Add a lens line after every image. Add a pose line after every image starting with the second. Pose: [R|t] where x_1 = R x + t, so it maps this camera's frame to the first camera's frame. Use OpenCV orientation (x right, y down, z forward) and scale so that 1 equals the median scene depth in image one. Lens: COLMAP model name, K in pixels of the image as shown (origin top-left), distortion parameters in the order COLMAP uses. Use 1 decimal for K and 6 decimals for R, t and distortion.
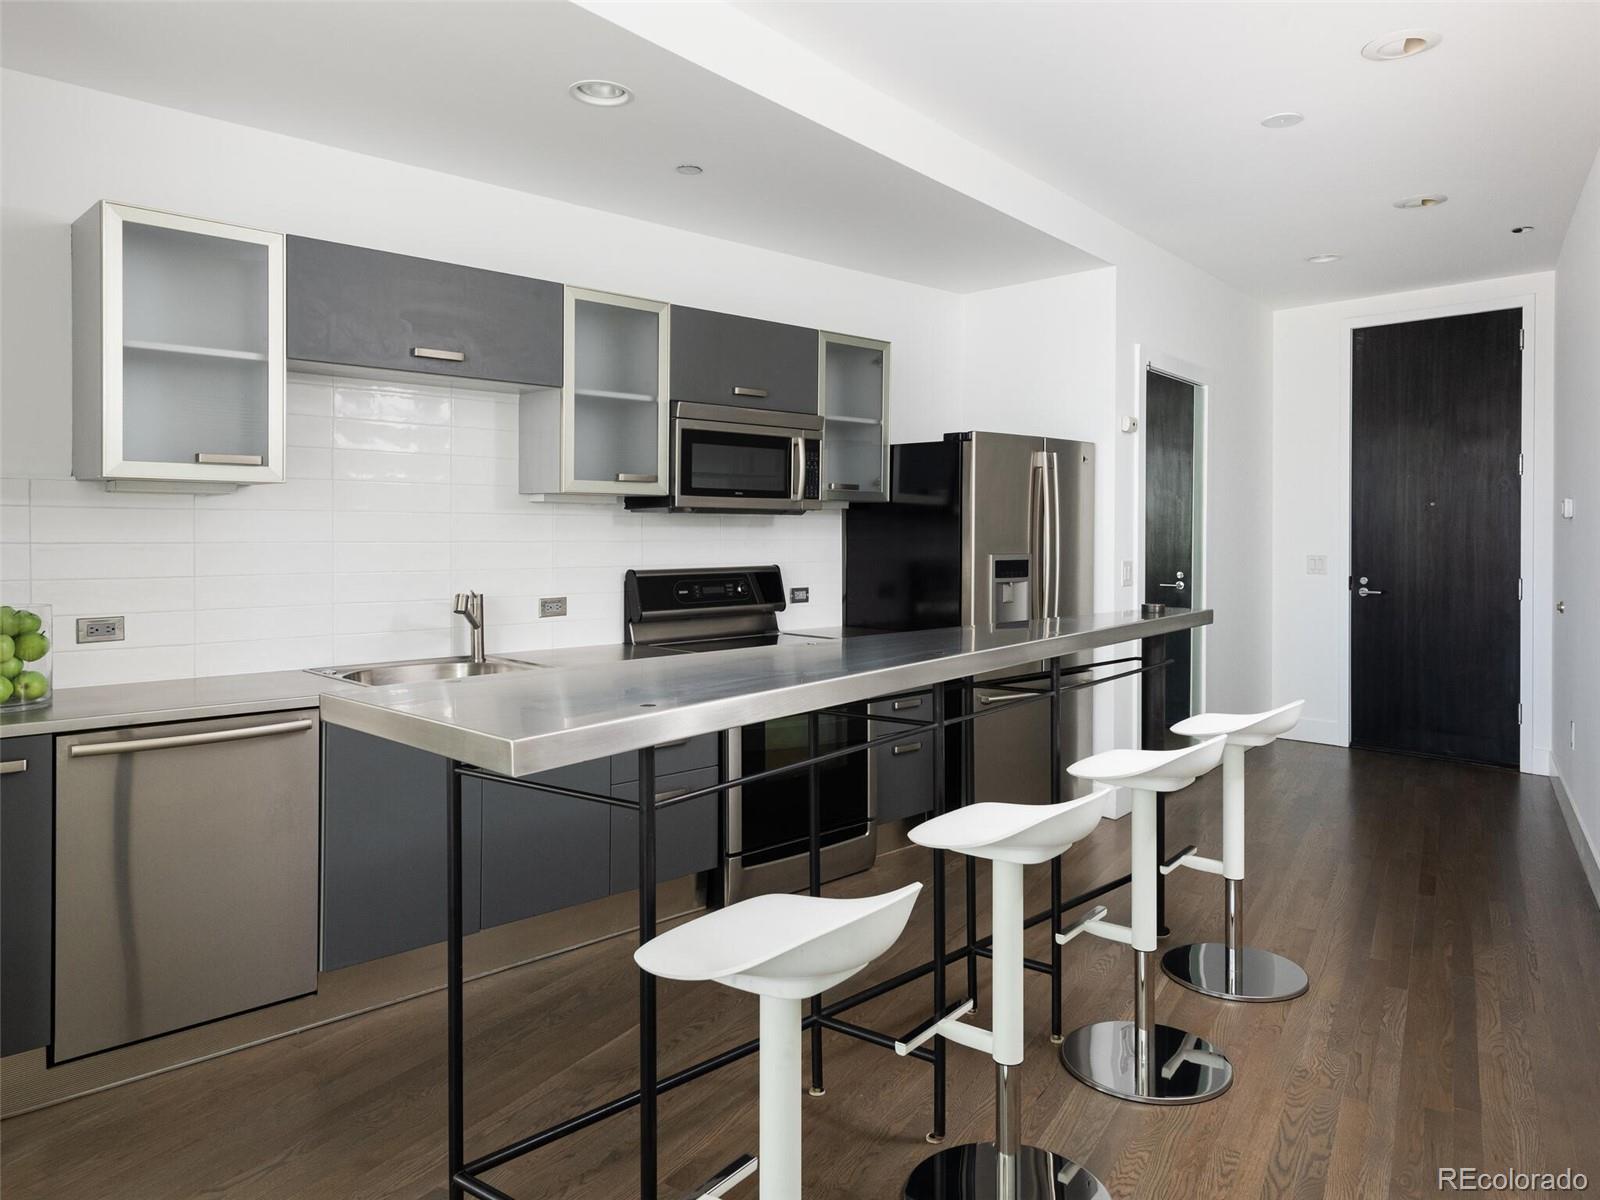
lens RADIAL K [[1125.3, 0, 819.3], [0, 1125.3, 539.1], [0, 0, 1]] dist [0.018607, -0.002043]
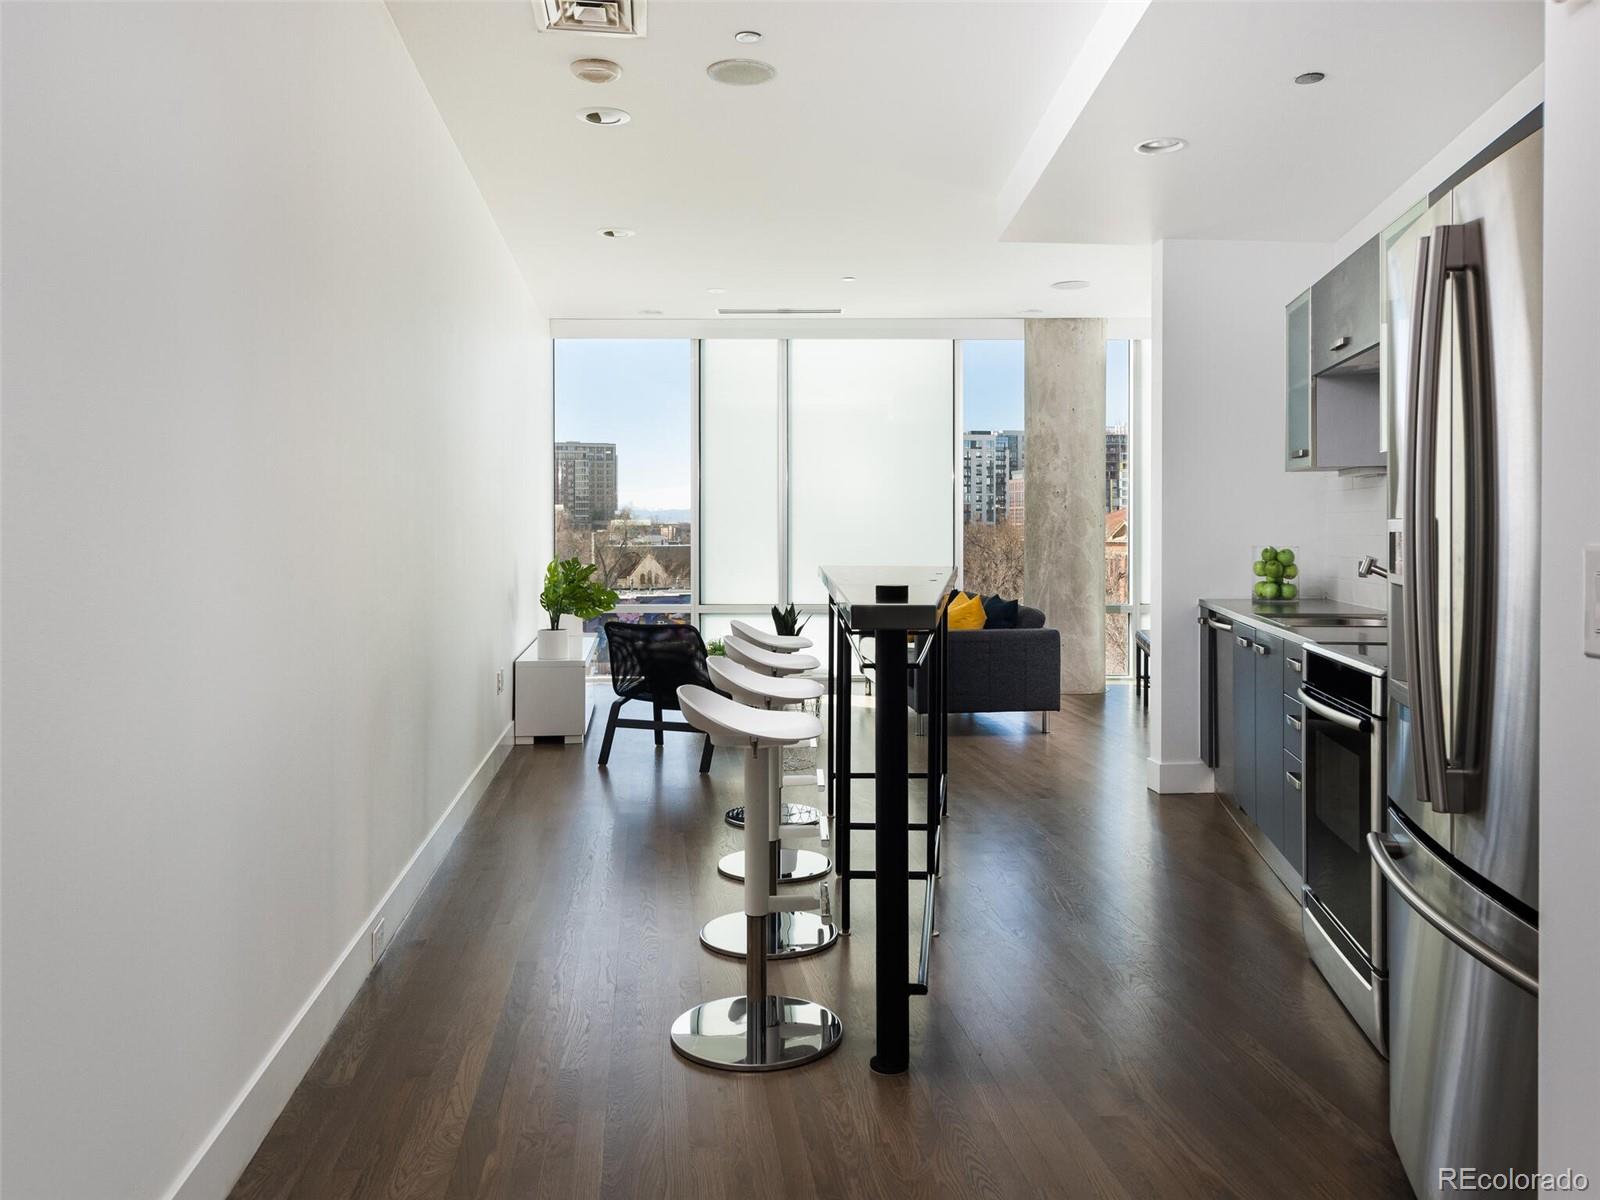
lens RADIAL K [[1189.0, 0, 799.1], [0, 1189.0, 537.2], [0, 0, 1]] dist [0.000202, -0.001090]
pose [[-0.808295, 0.003169, -0.588769, 0.659734], [-0.002219, 0.999962, 0.008429, 0.018740], [0.588774, 0.008120, -0.808257, 1.335336]]
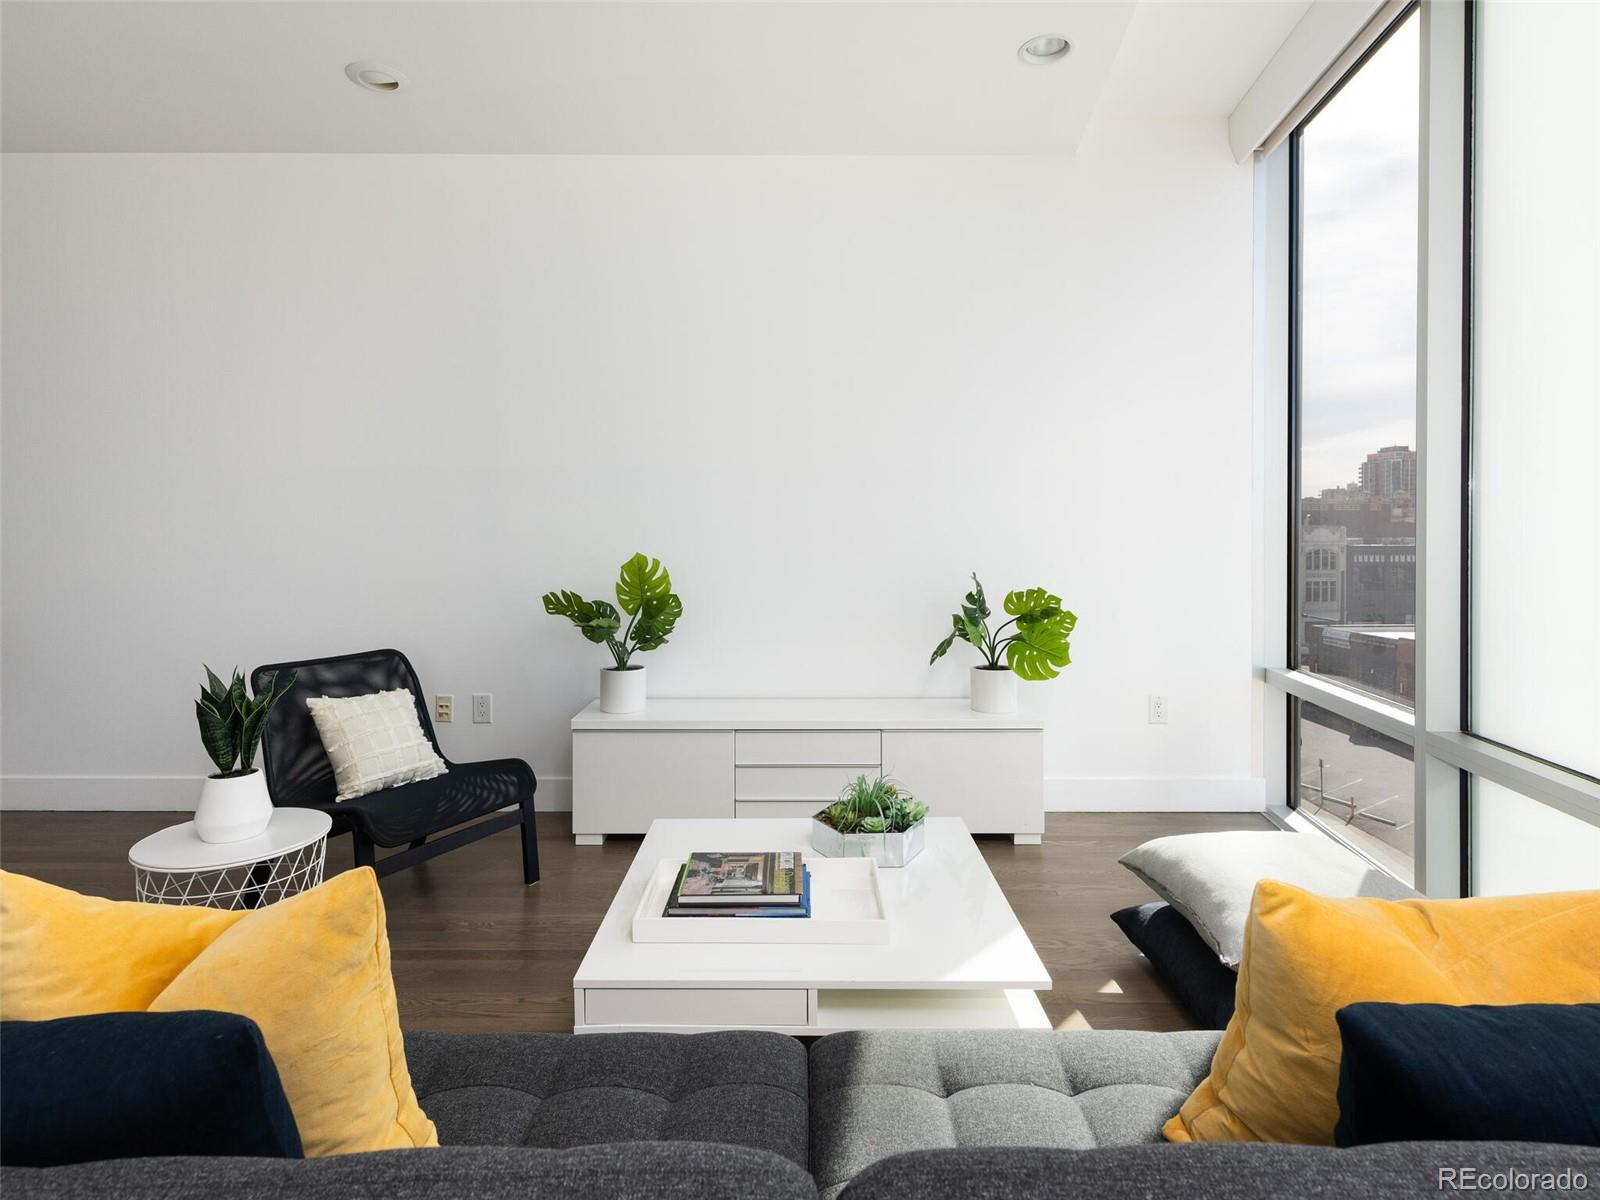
lens RADIAL K [[854.7, 0, 795.4], [0, 854.7, 546.1], [0, 0, 1]] dist [0.006048, 0.000308]
pose [[-0.483762, -0.015754, 0.875058, -0.781425], [-0.000468, 0.999843, 0.017741, 0.032441], [-0.875199, 0.008173, -0.483694, 0.077864]]
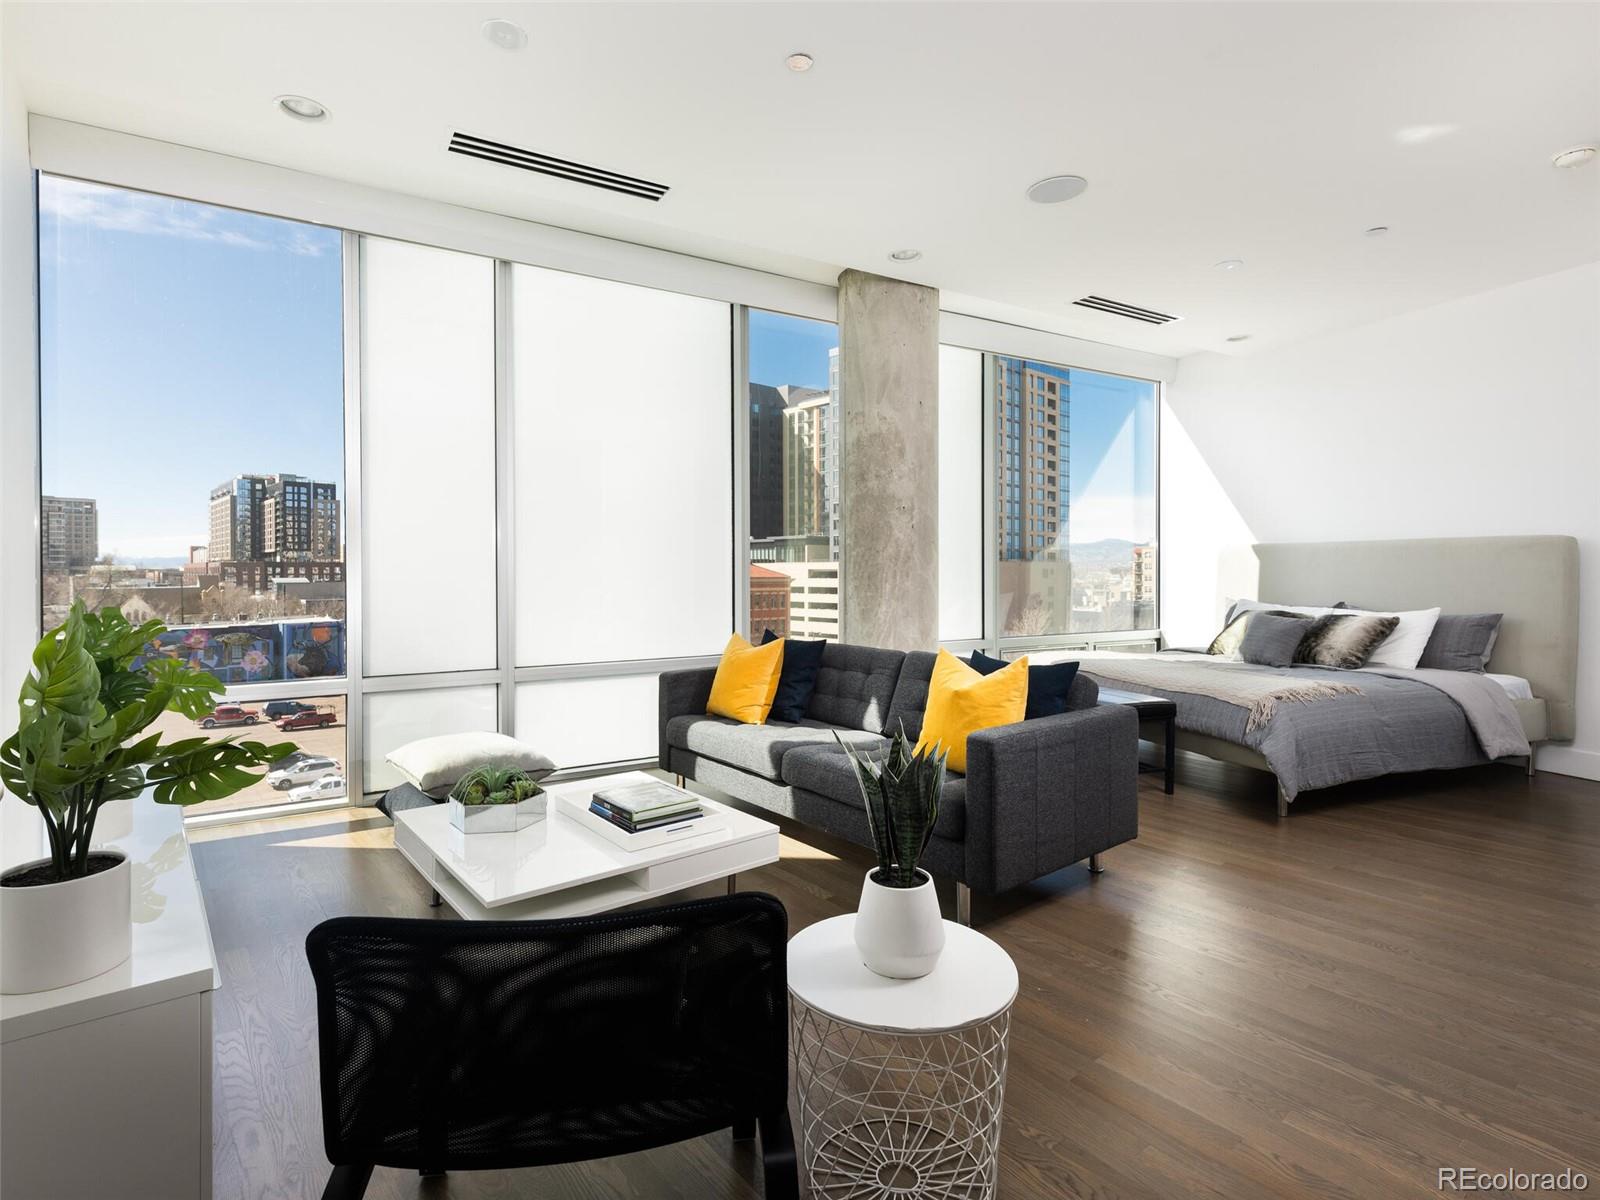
lens RADIAL K [[799.9, 0, 781.6], [0, 799.9, 578.8], [0, 0, 1]] dist [0.010587, -0.000632]
pose [[-0.380537, 0.006539, -0.924742, 0.152053], [-0.001649, 0.999969, 0.007750, 0.044595], [0.924764, 0.004474, -0.380515, 0.208762]]
